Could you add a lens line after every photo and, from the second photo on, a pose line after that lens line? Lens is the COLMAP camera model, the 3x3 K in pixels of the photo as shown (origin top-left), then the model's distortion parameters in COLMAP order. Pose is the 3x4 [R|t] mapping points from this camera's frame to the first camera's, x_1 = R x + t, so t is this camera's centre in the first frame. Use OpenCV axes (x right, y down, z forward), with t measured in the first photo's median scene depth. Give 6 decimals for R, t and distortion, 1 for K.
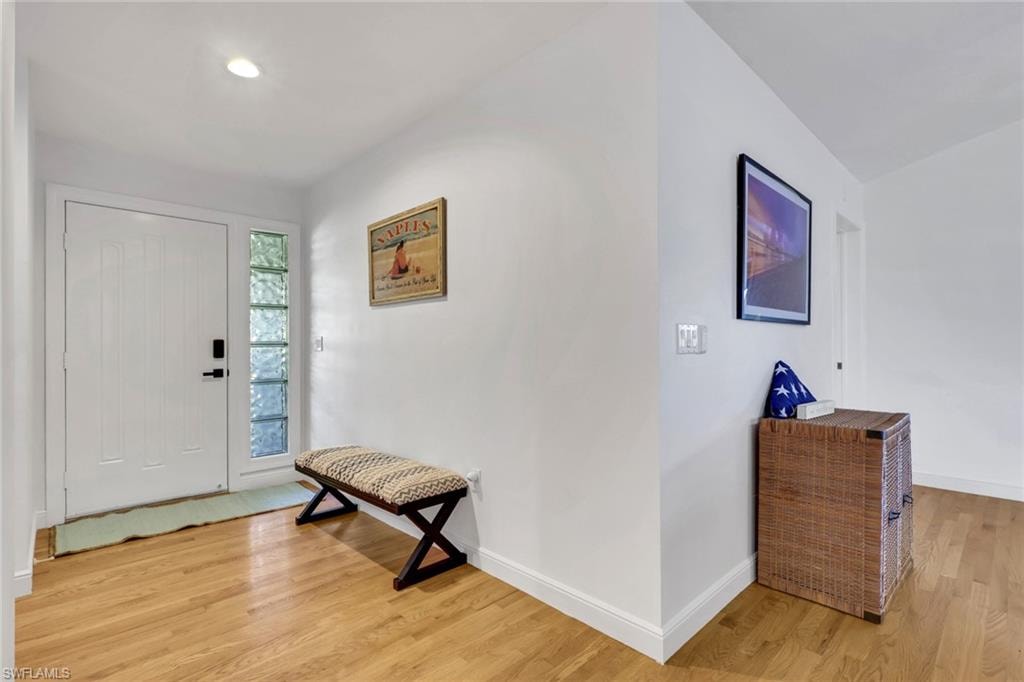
lens RADIAL K [[484.4, 0, 501.4], [0, 484.4, 346.2], [0, 0, 1]] dist [-0.003364, -0.000080]
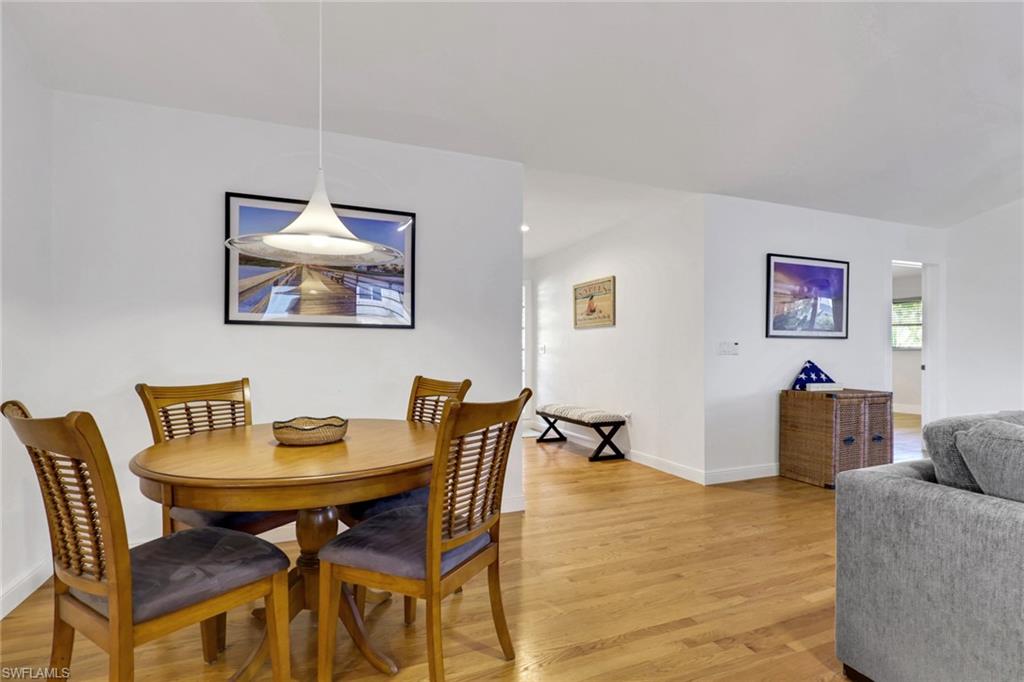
lens RADIAL K [[484.4, 0, 501.4], [0, 484.4, 346.2], [0, 0, 1]] dist [-0.003364, -0.000080]
pose [[0.934247, 0.003203, -0.356613, 0.162066], [-0.008858, 0.999860, -0.014227, 0.014578], [0.356518, 0.016451, 0.934144, -1.036972]]
